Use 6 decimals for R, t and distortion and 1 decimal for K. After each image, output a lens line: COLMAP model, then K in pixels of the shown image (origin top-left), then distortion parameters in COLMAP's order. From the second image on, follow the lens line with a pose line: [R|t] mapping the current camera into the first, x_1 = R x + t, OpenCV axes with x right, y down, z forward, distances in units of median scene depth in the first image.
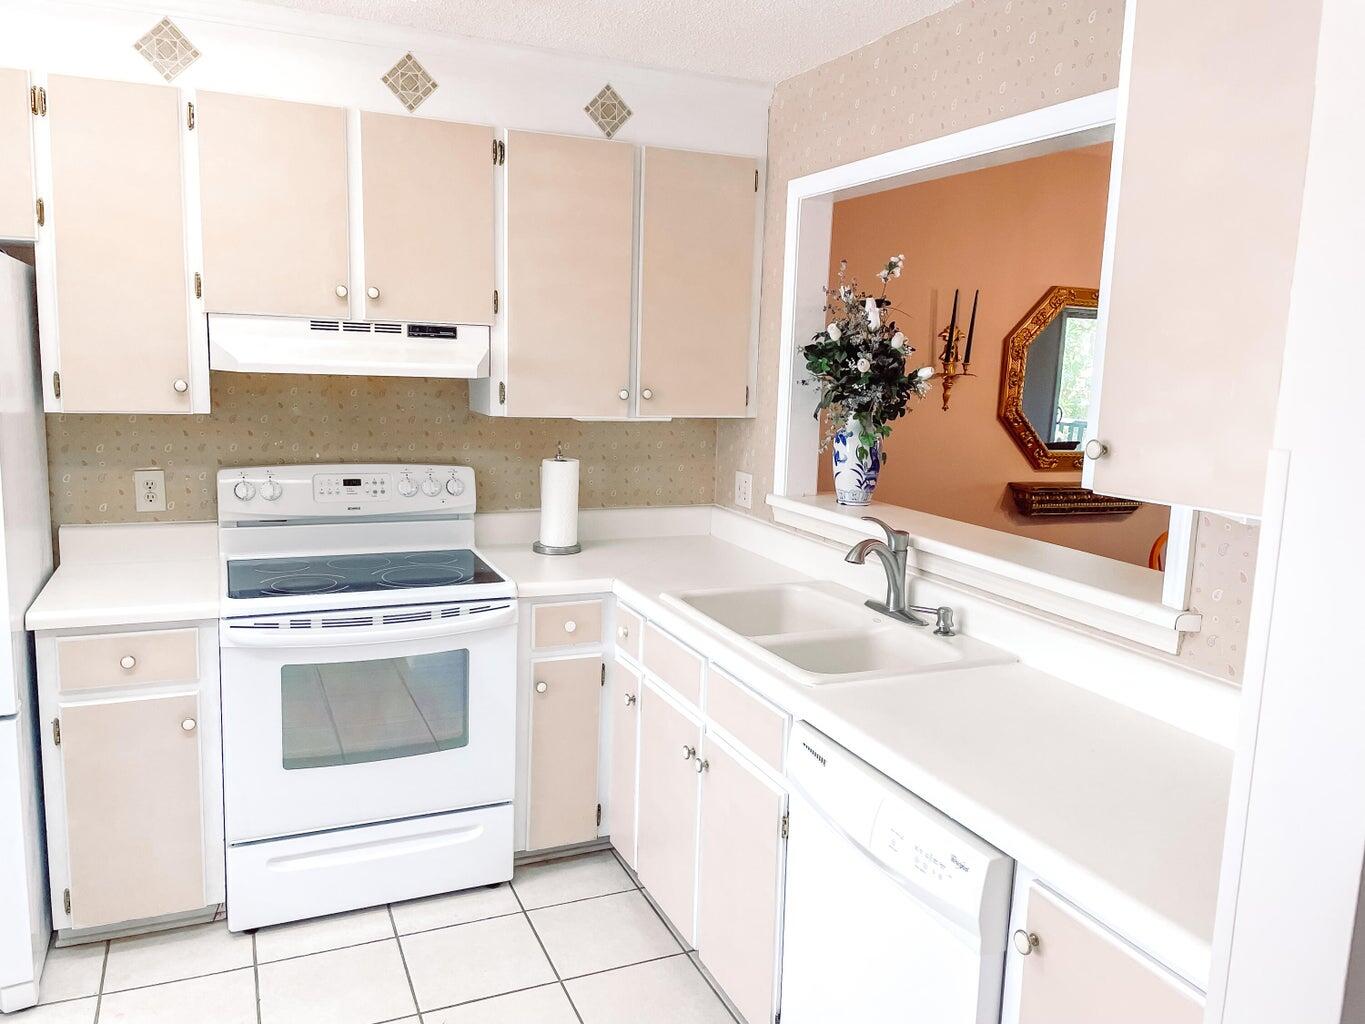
lens RADIAL K [[1025.2, 0, 688.6], [0, 1025.2, 517.2], [0, 0, 1]] dist [0.066618, -0.066144]
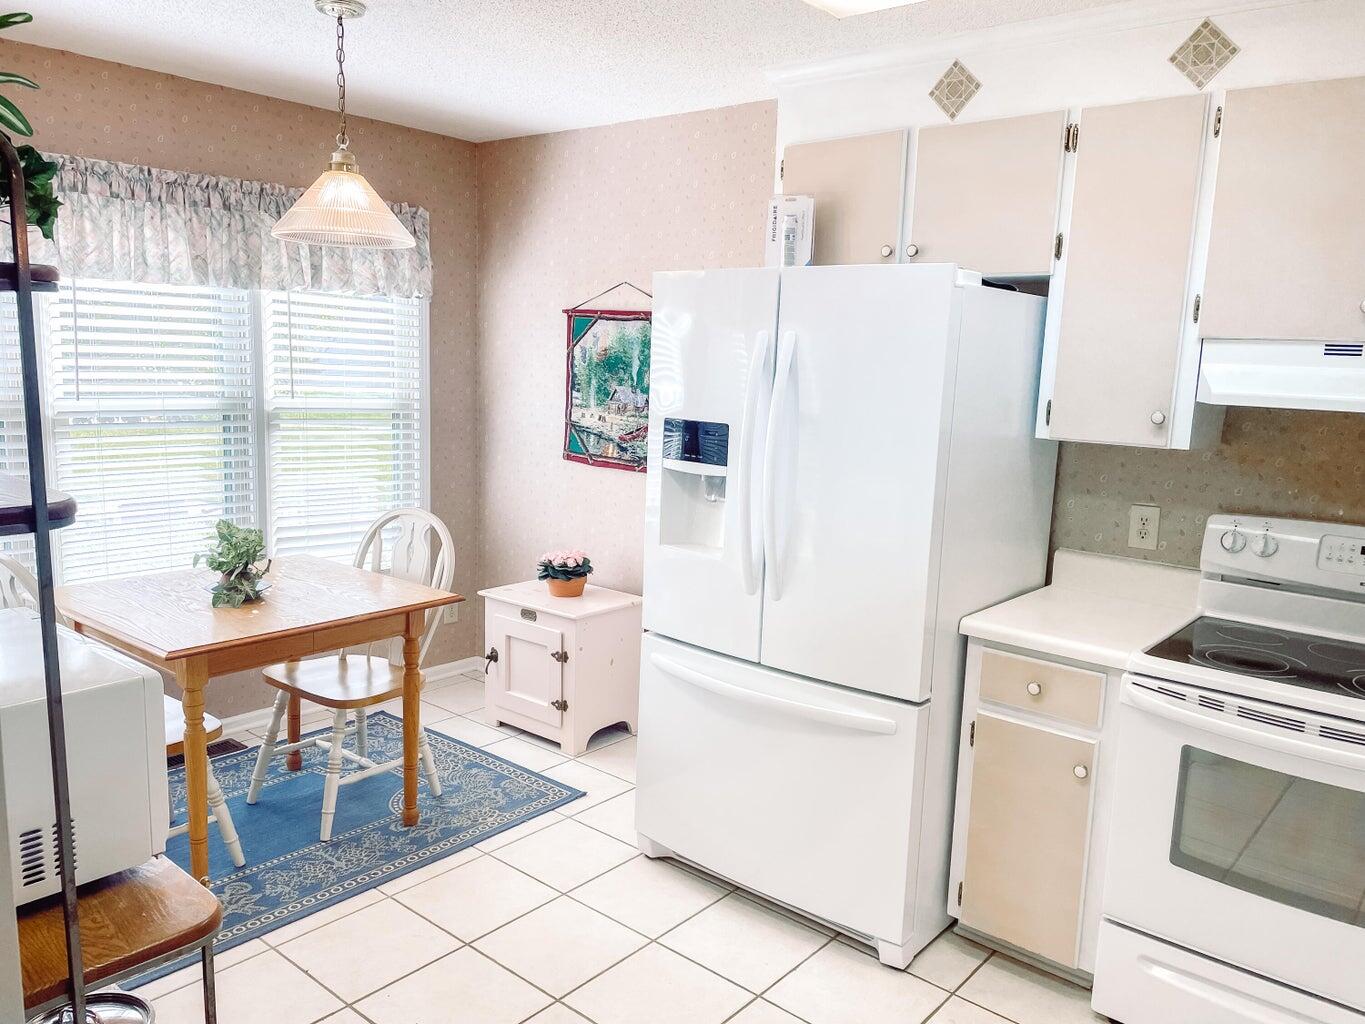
lens RADIAL K [[1025.2, 0, 683.6], [0, 1025.2, 519.1], [0, 0, 1]] dist [0.066618, -0.066144]
pose [[0.450306, 0.130203, -0.883330, 0.153880], [-0.164294, 0.984501, 0.061362, -0.024711], [0.877629, 0.117494, 0.464719, 0.210715]]
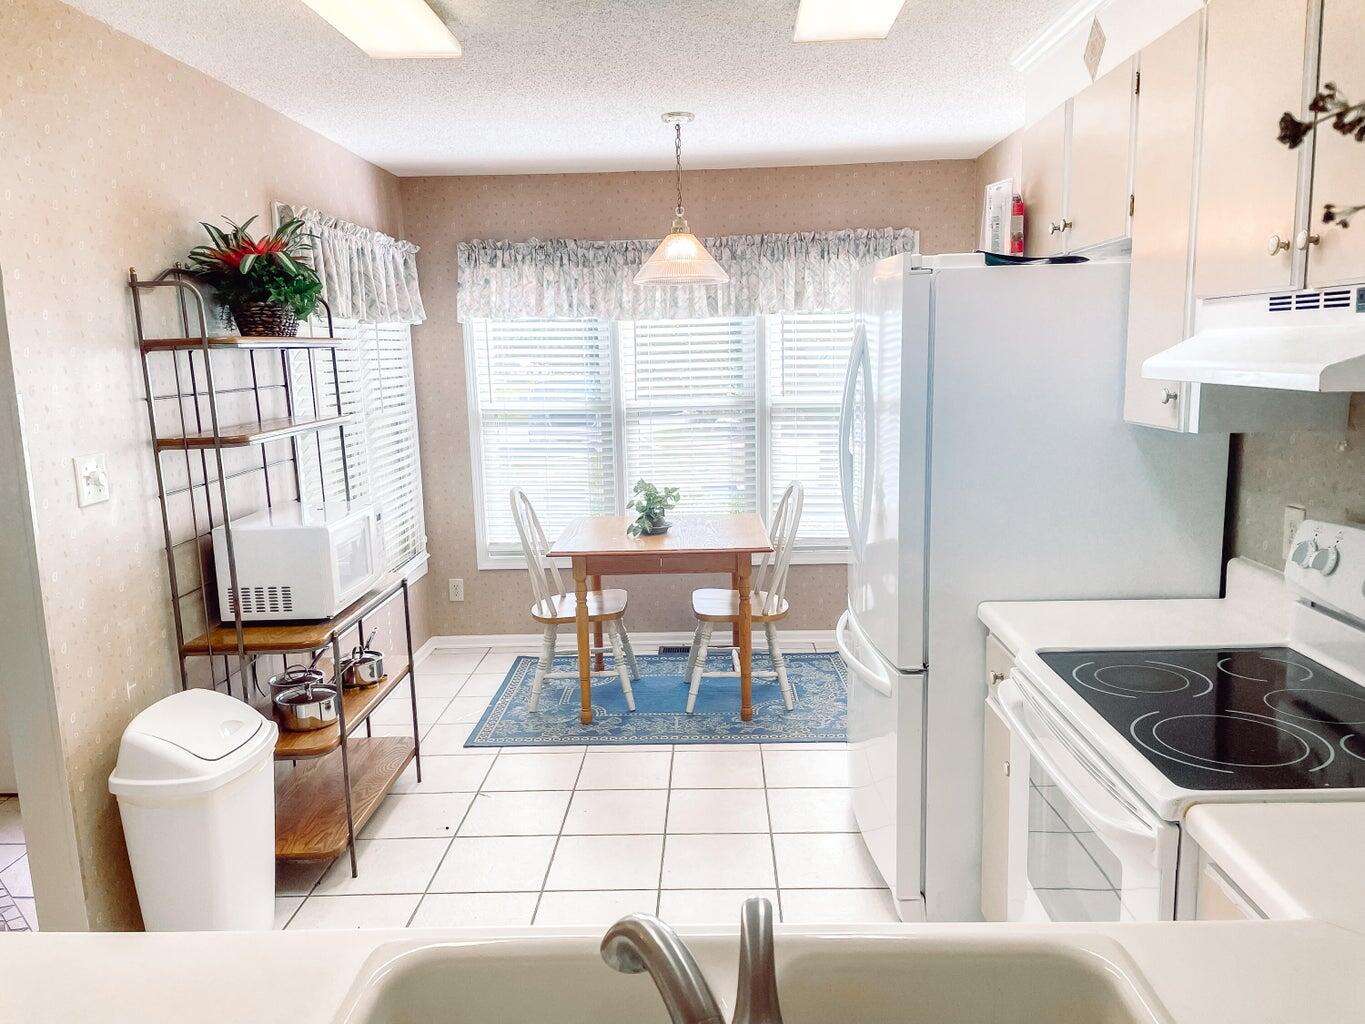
lens RADIAL K [[1025.2, 0, 689.7], [0, 1025.2, 535.9], [0, 0, 1]] dist [0.066618, -0.066144]
pose [[-0.417513, 0.143261, -0.897307, 0.398520], [-0.129712, 0.967984, 0.214899, -0.147970], [0.899365, 0.206115, -0.385563, 1.014078]]
